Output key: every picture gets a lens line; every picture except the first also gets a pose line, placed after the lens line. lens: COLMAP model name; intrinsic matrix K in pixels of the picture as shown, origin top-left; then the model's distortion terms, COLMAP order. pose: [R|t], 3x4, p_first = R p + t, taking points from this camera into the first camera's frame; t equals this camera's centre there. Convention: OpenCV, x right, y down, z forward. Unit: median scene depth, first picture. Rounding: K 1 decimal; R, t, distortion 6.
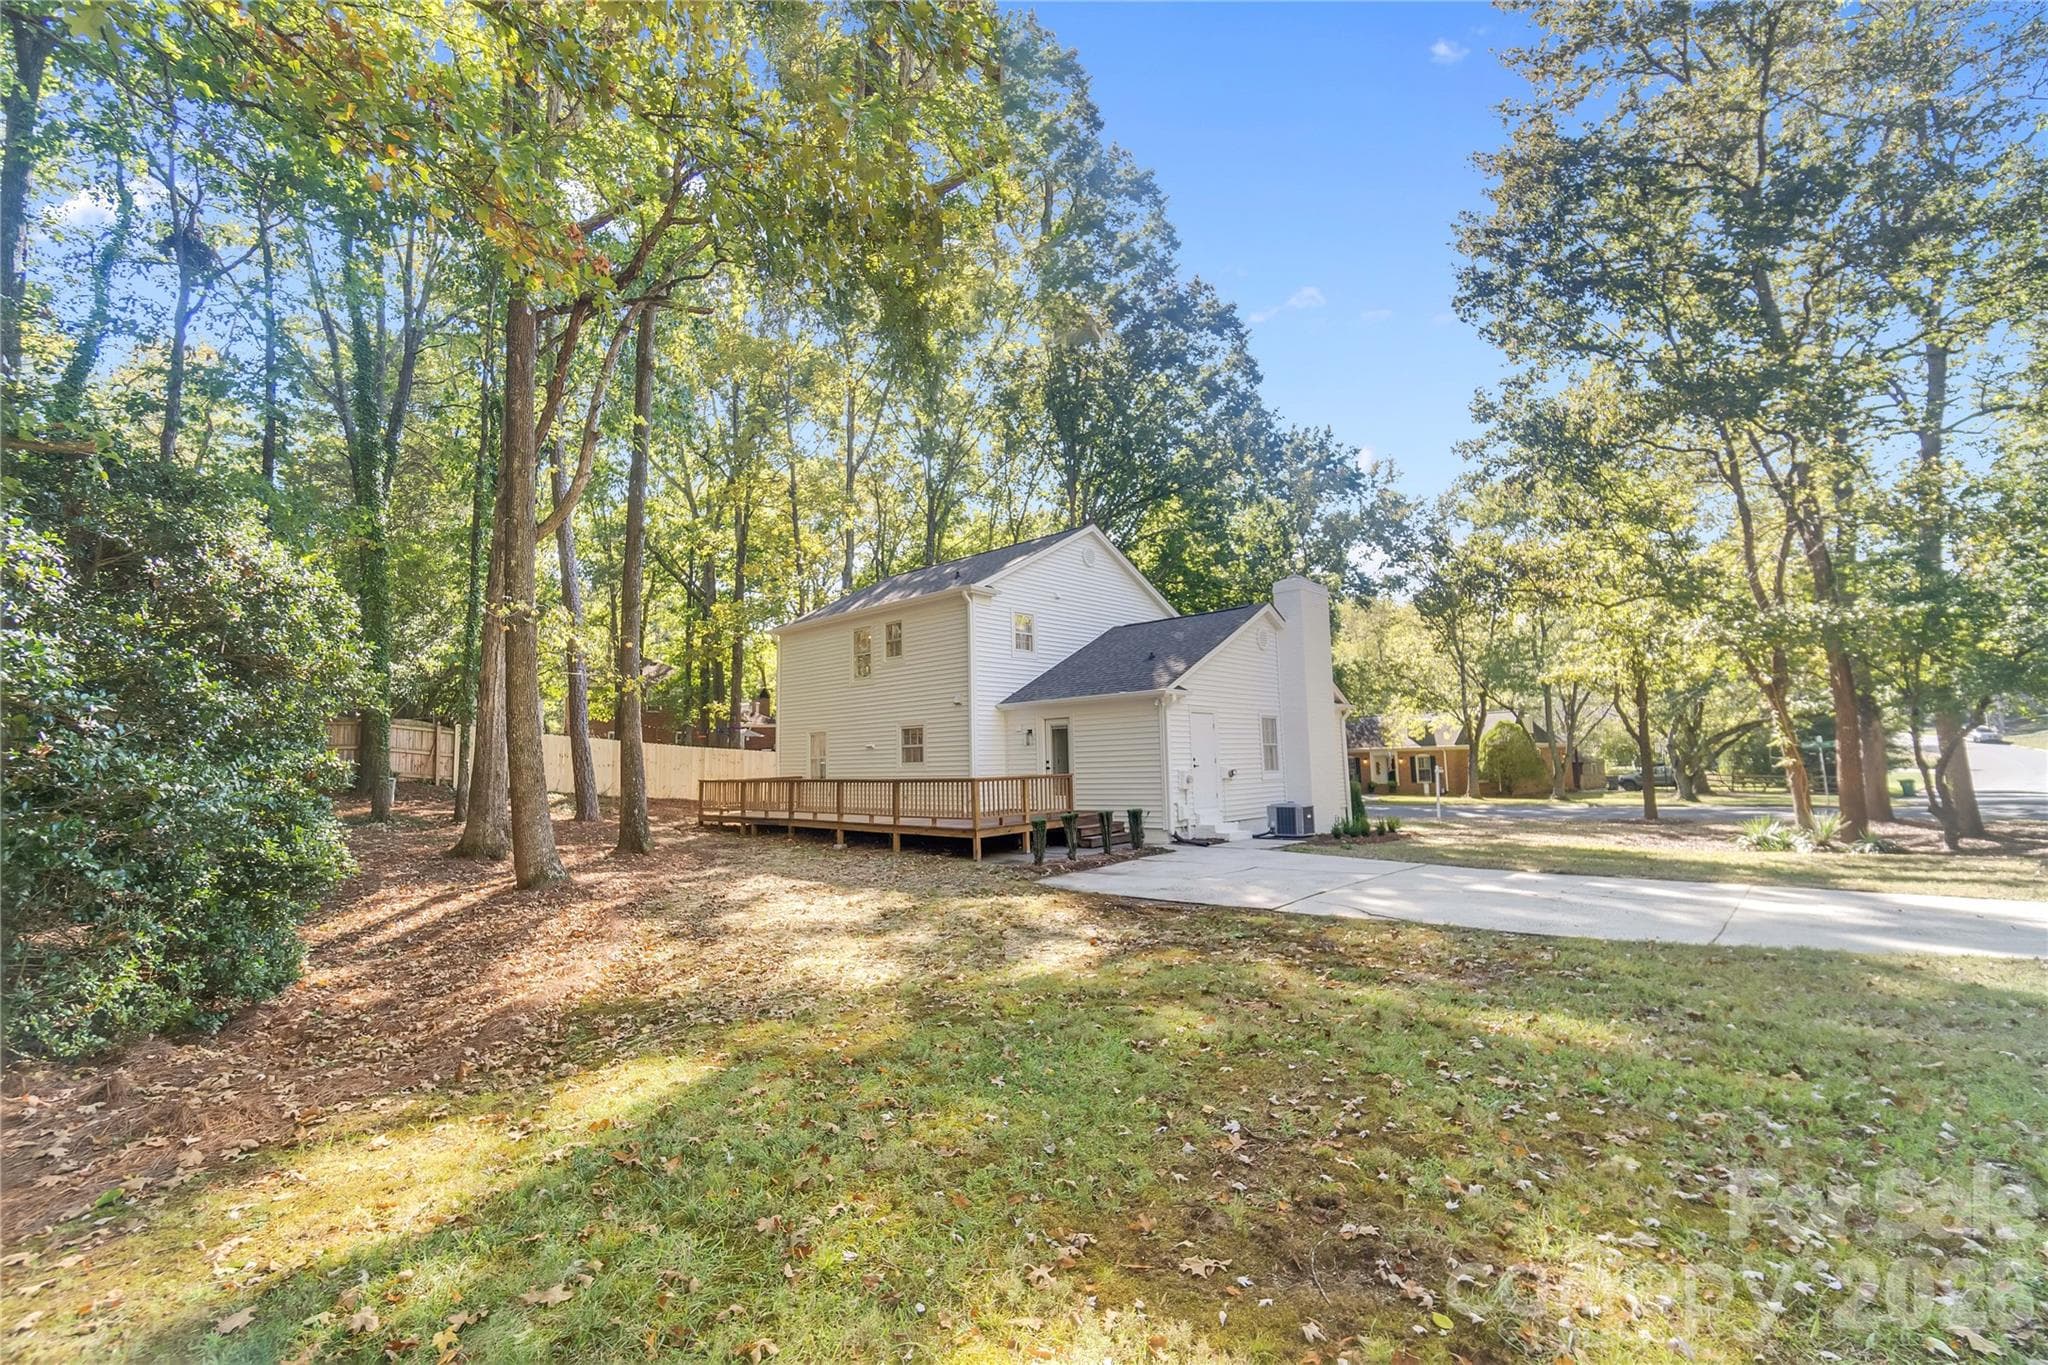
lens RADIAL K [[872.1, 0, 1027.9], [0, 872.1, 696.1], [0, 0, 1]] dist [0.000482, -0.000176]
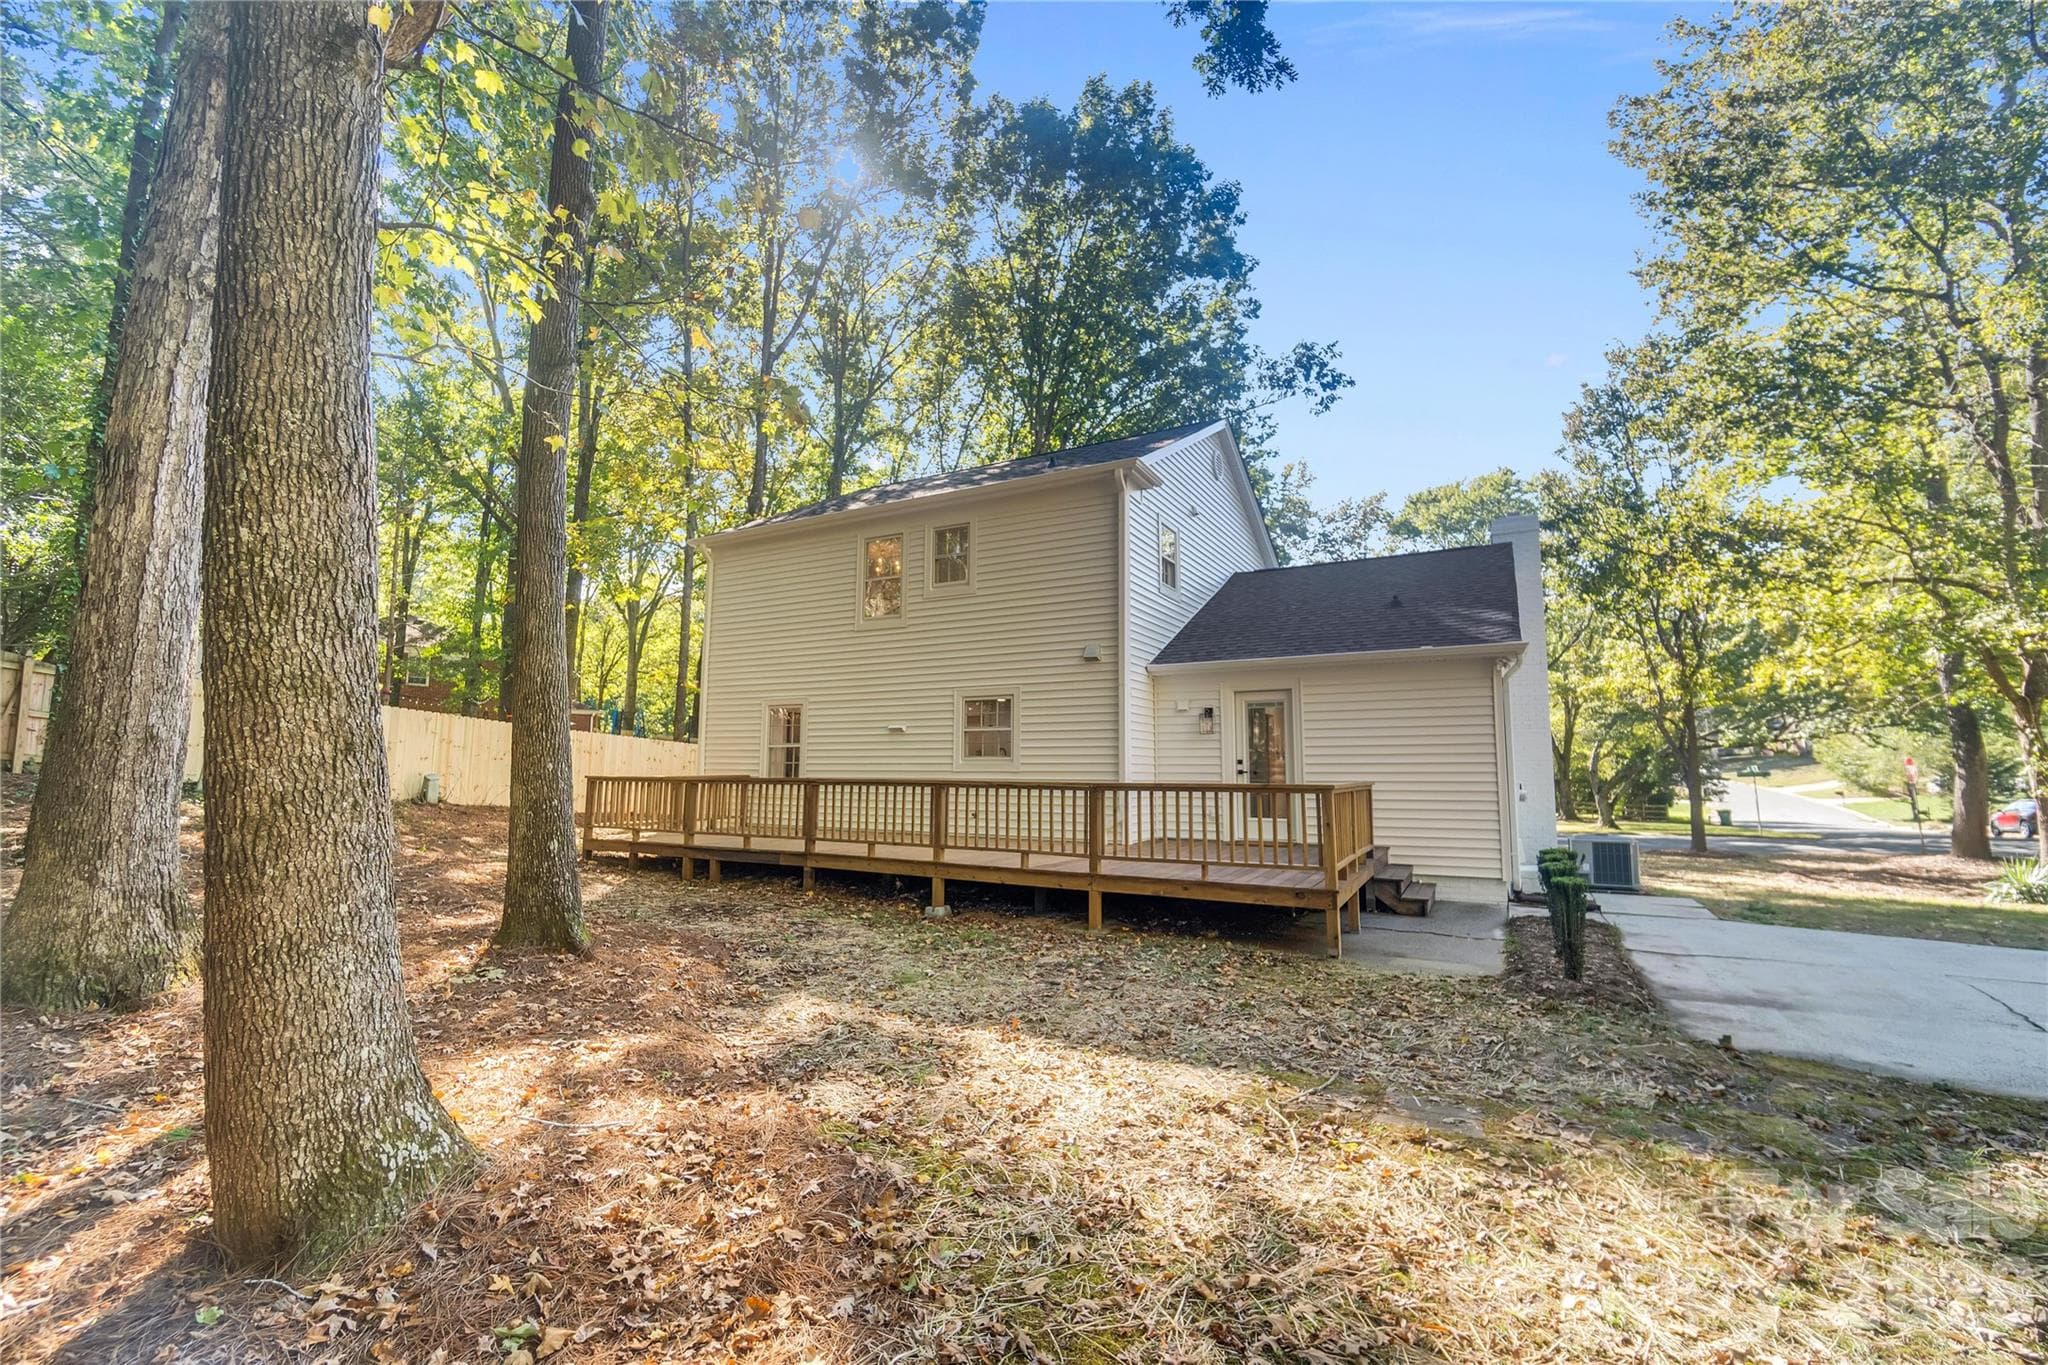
lens RADIAL K [[872.1, 0, 1018.7], [0, 872.1, 681.6], [0, 0, 1]] dist [0.000482, -0.000176]
pose [[0.971635, 0.053682, 0.230312, -0.264958], [-0.045893, 0.998183, -0.039047, 0.049593], [-0.231990, 0.027370, 0.972333, 0.436690]]
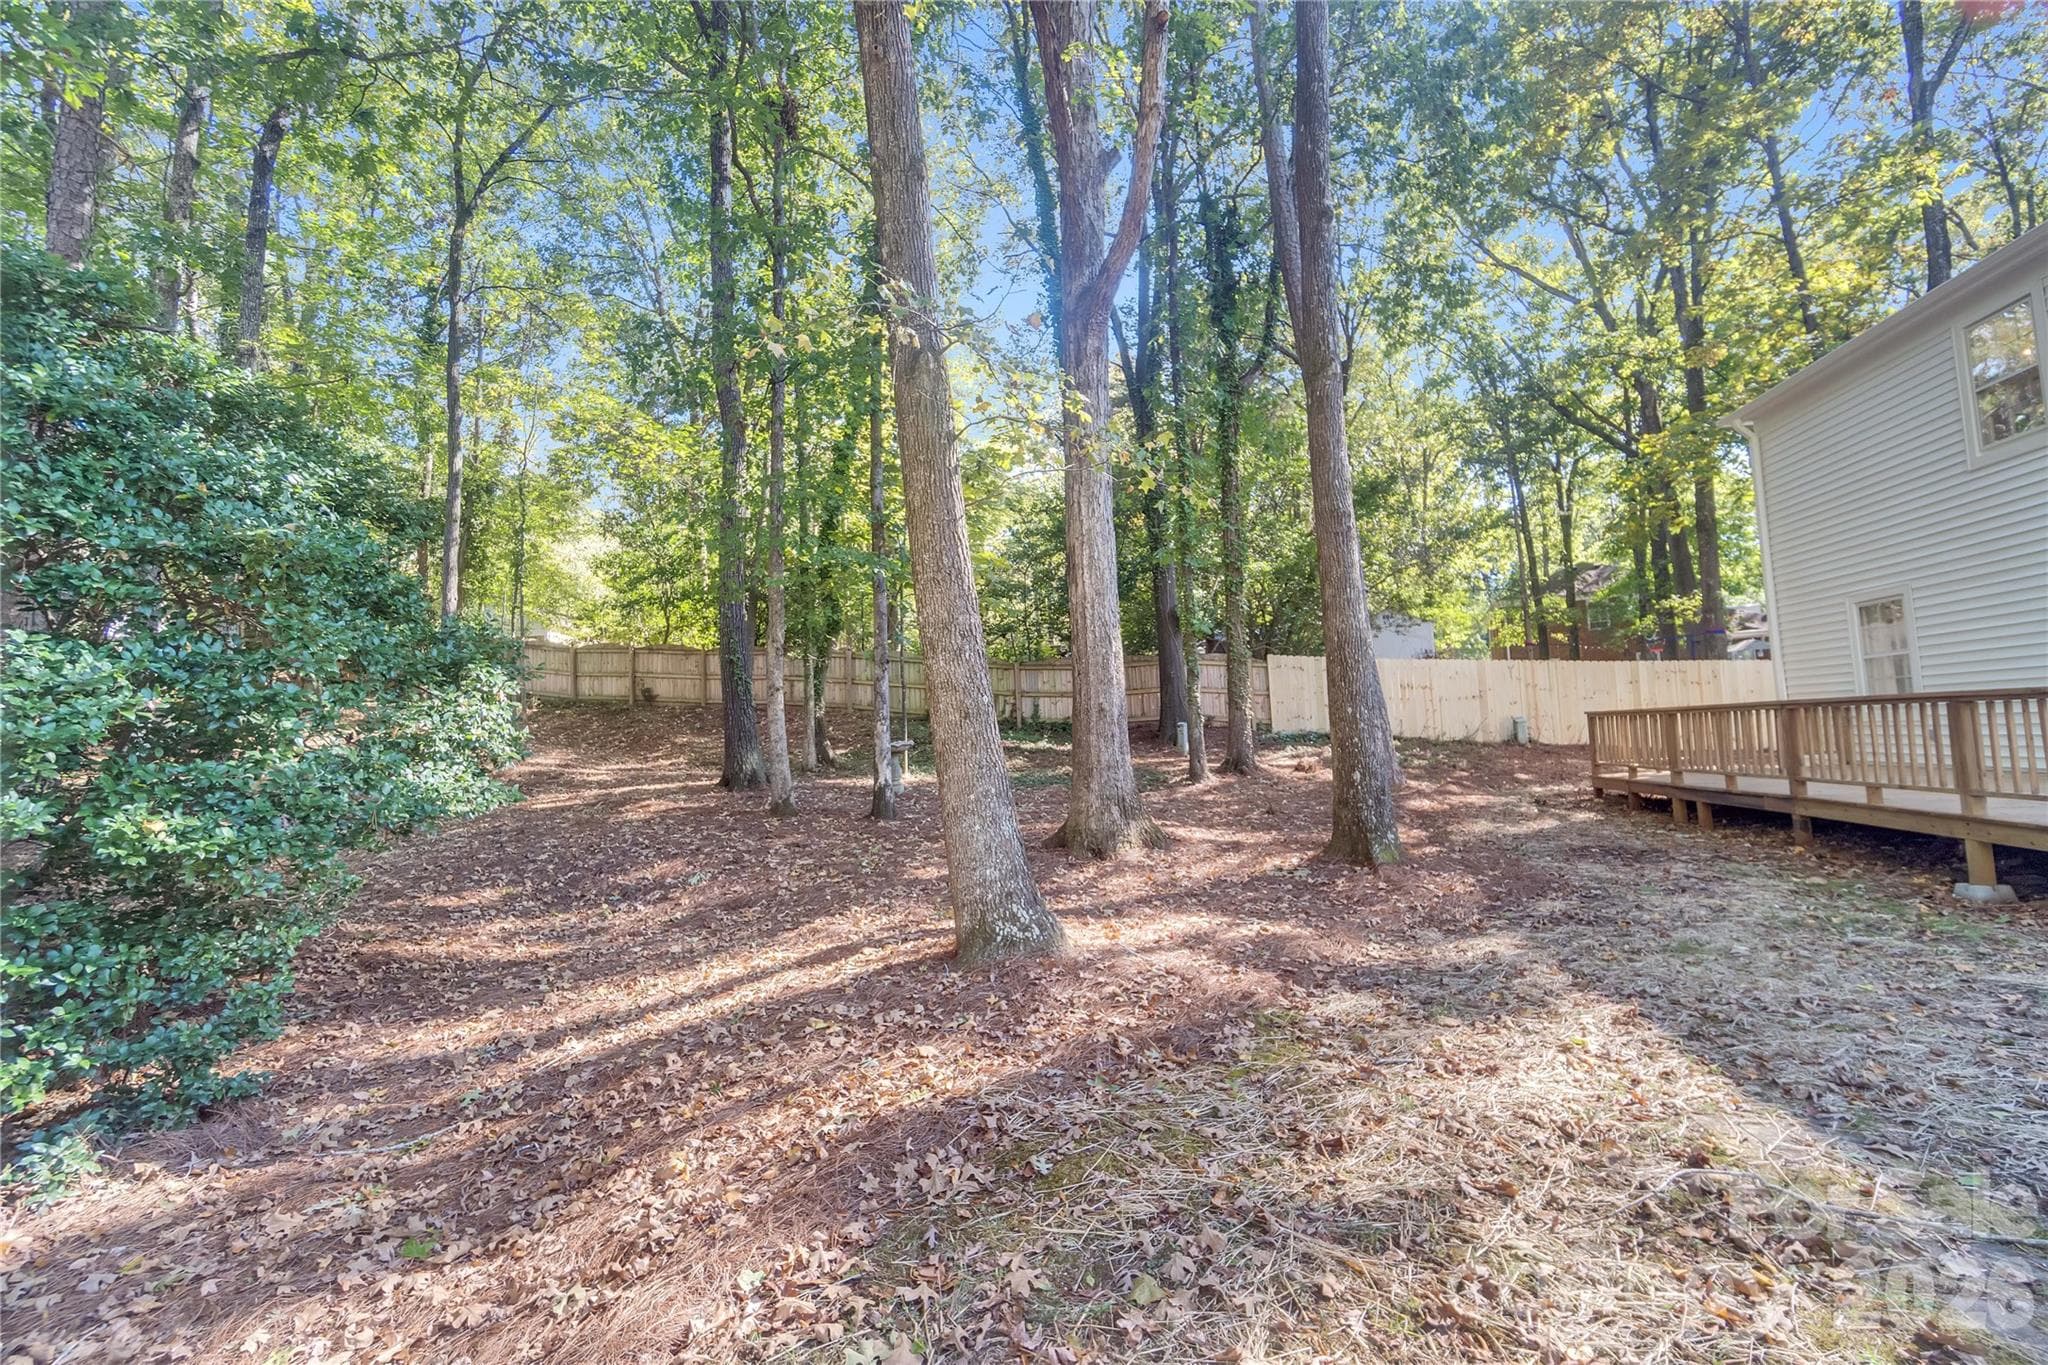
lens RADIAL K [[872.1, 0, 1018.3], [0, 872.1, 679.6], [0, 0, 1]] dist [0.000482, -0.000176]
pose [[0.507024, -0.066040, -0.859399, -0.099190], [0.104098, 0.994454, -0.015003, 0.052331], [0.855623, -0.081855, 0.511086, 0.468046]]
